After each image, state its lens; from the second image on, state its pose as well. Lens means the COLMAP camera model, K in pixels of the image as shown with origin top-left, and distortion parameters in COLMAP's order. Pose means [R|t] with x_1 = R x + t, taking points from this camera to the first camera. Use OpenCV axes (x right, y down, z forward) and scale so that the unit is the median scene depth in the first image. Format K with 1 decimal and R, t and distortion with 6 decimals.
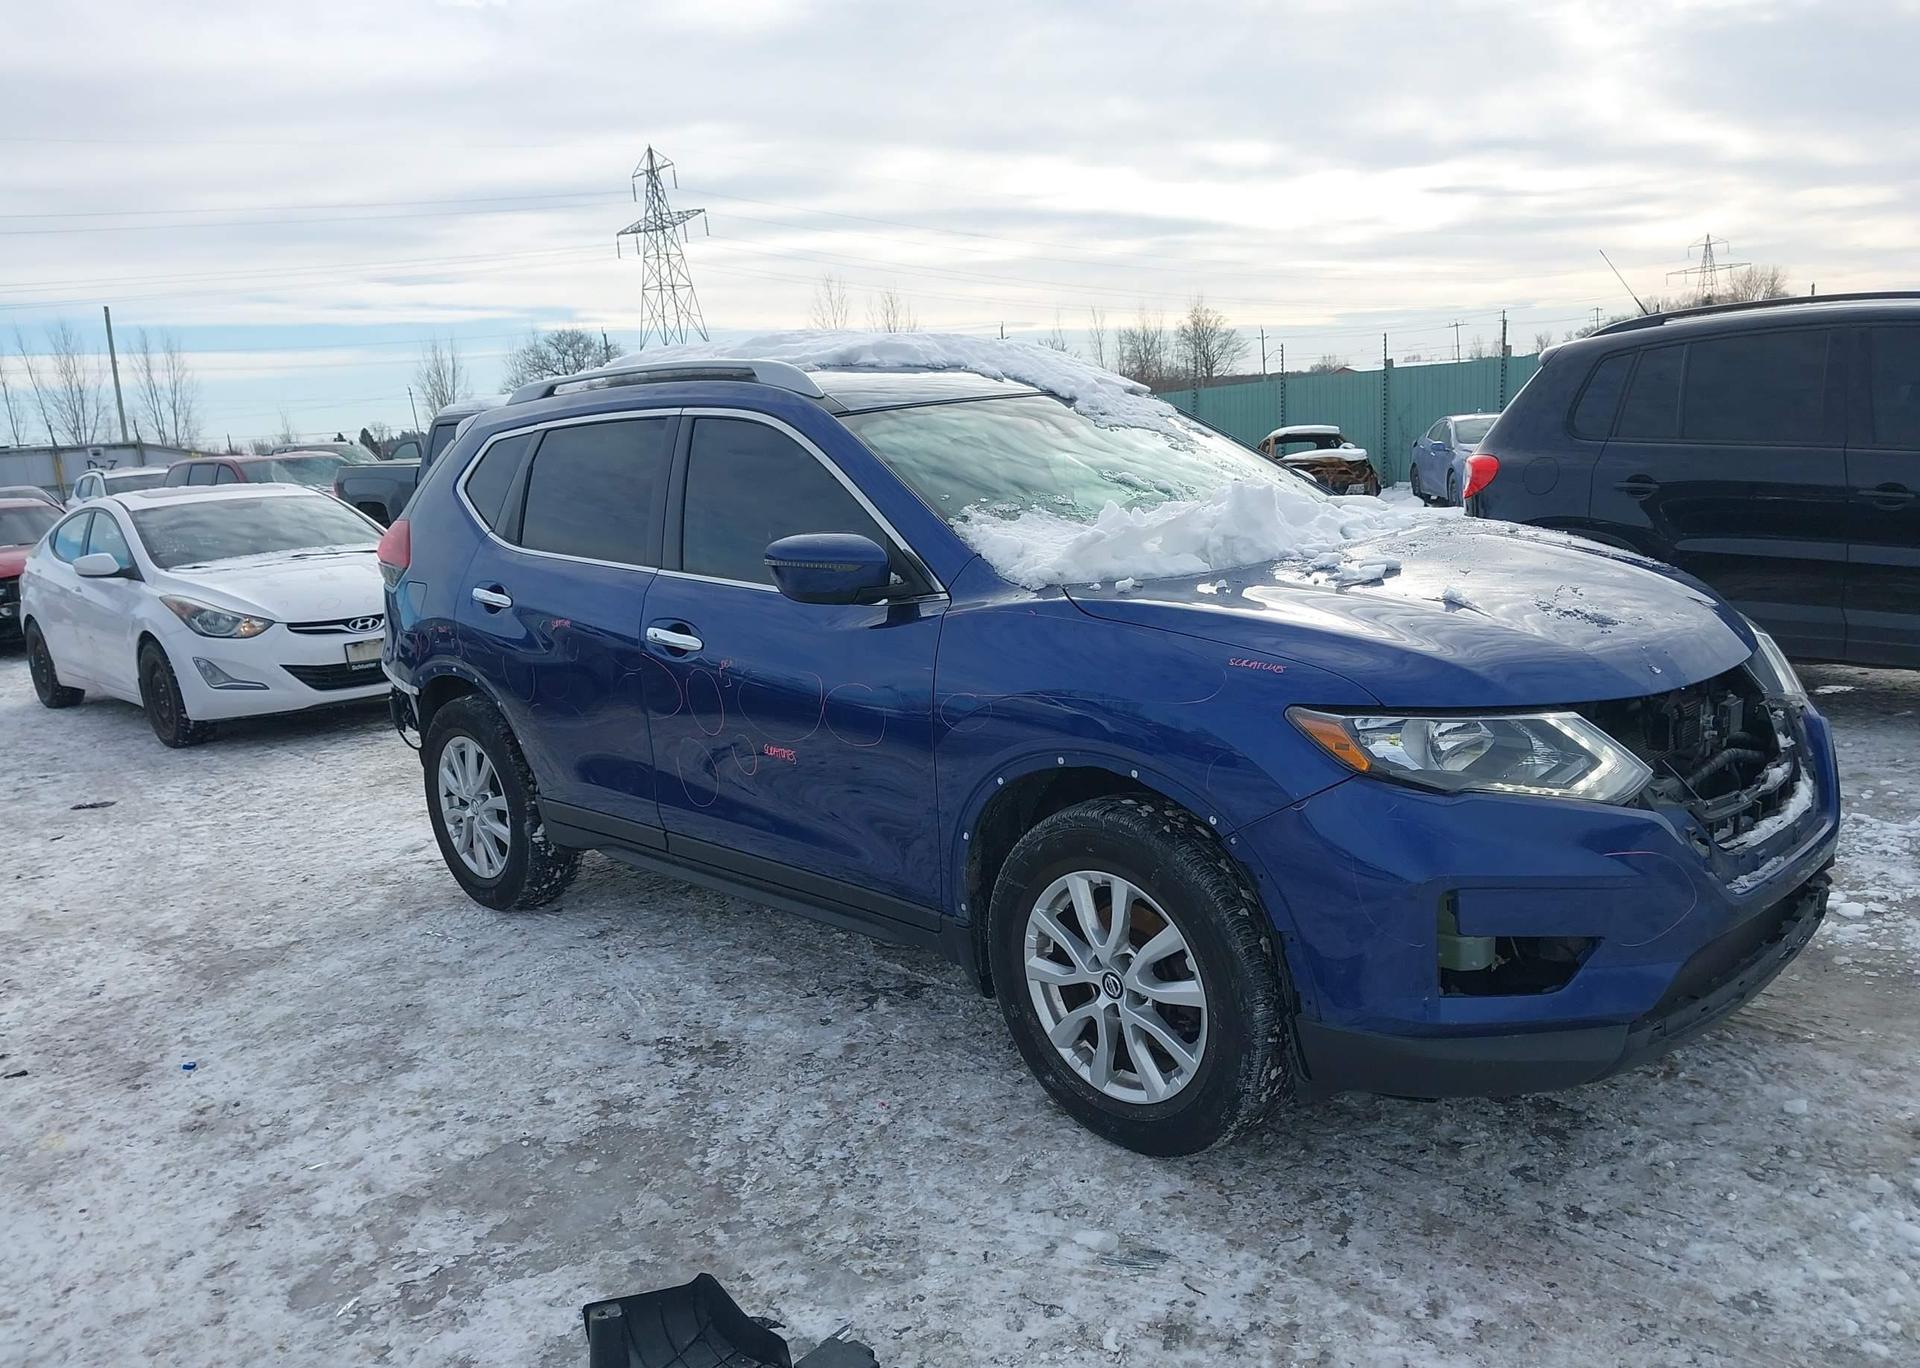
lens RADIAL K [[1506.3, 0, 971.6], [0, 1506.3, 677.0], [0, 0, 1]] dist [0.029536, -0.036966]
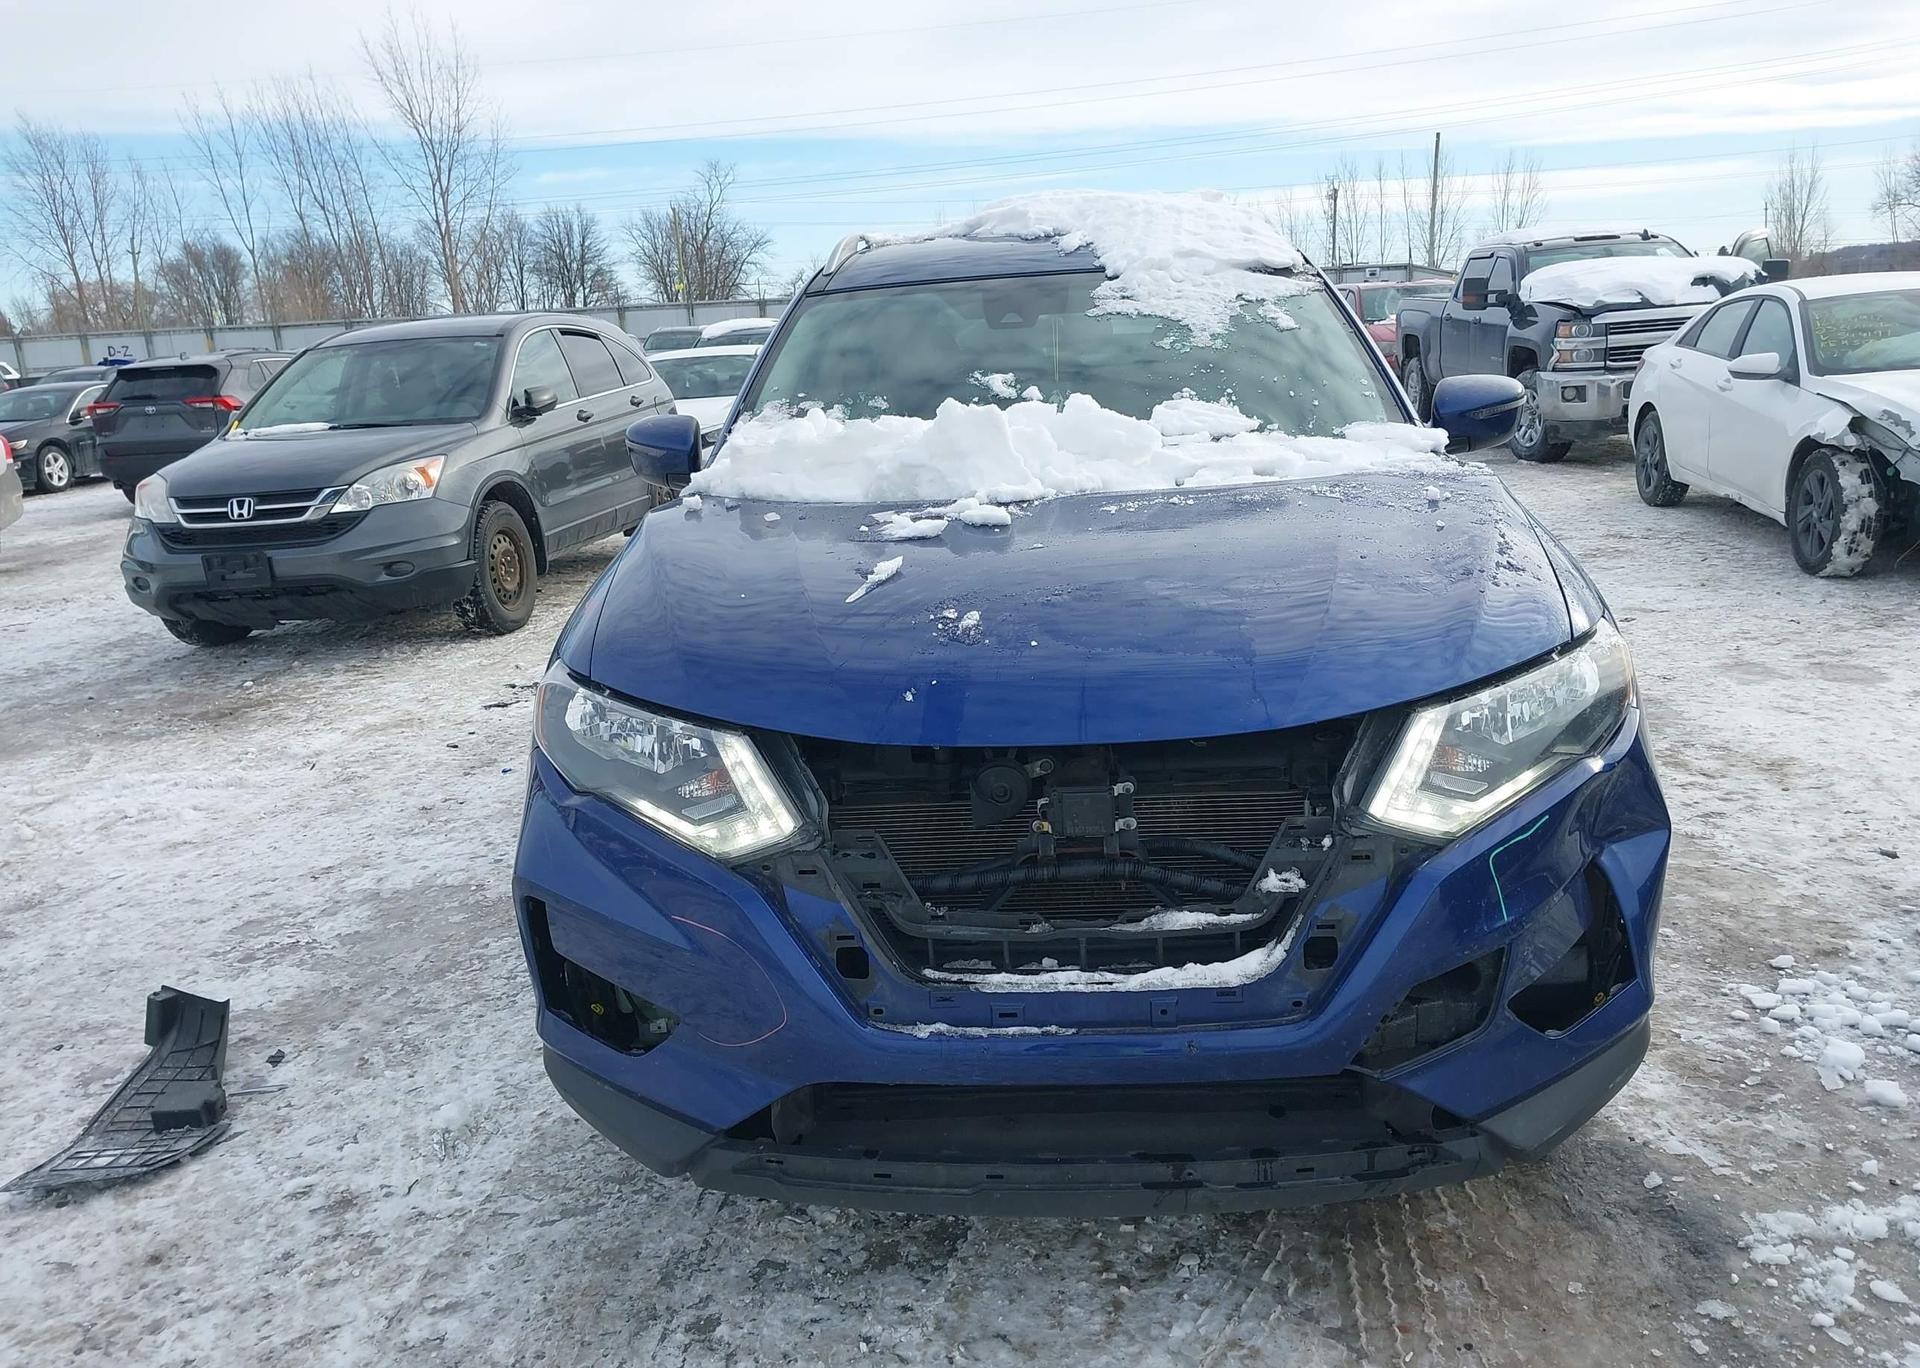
lens RADIAL K [[1506.3, 0, 966.7], [0, 1506.3, 669.8], [0, 0, 1]] dist [0.029536, -0.036966]
pose [[0.674564, 0.205673, -0.708987, 0.768203], [-0.126673, 0.978409, 0.163308, -0.113873], [0.727268, -0.020352, 0.686052, 0.414764]]
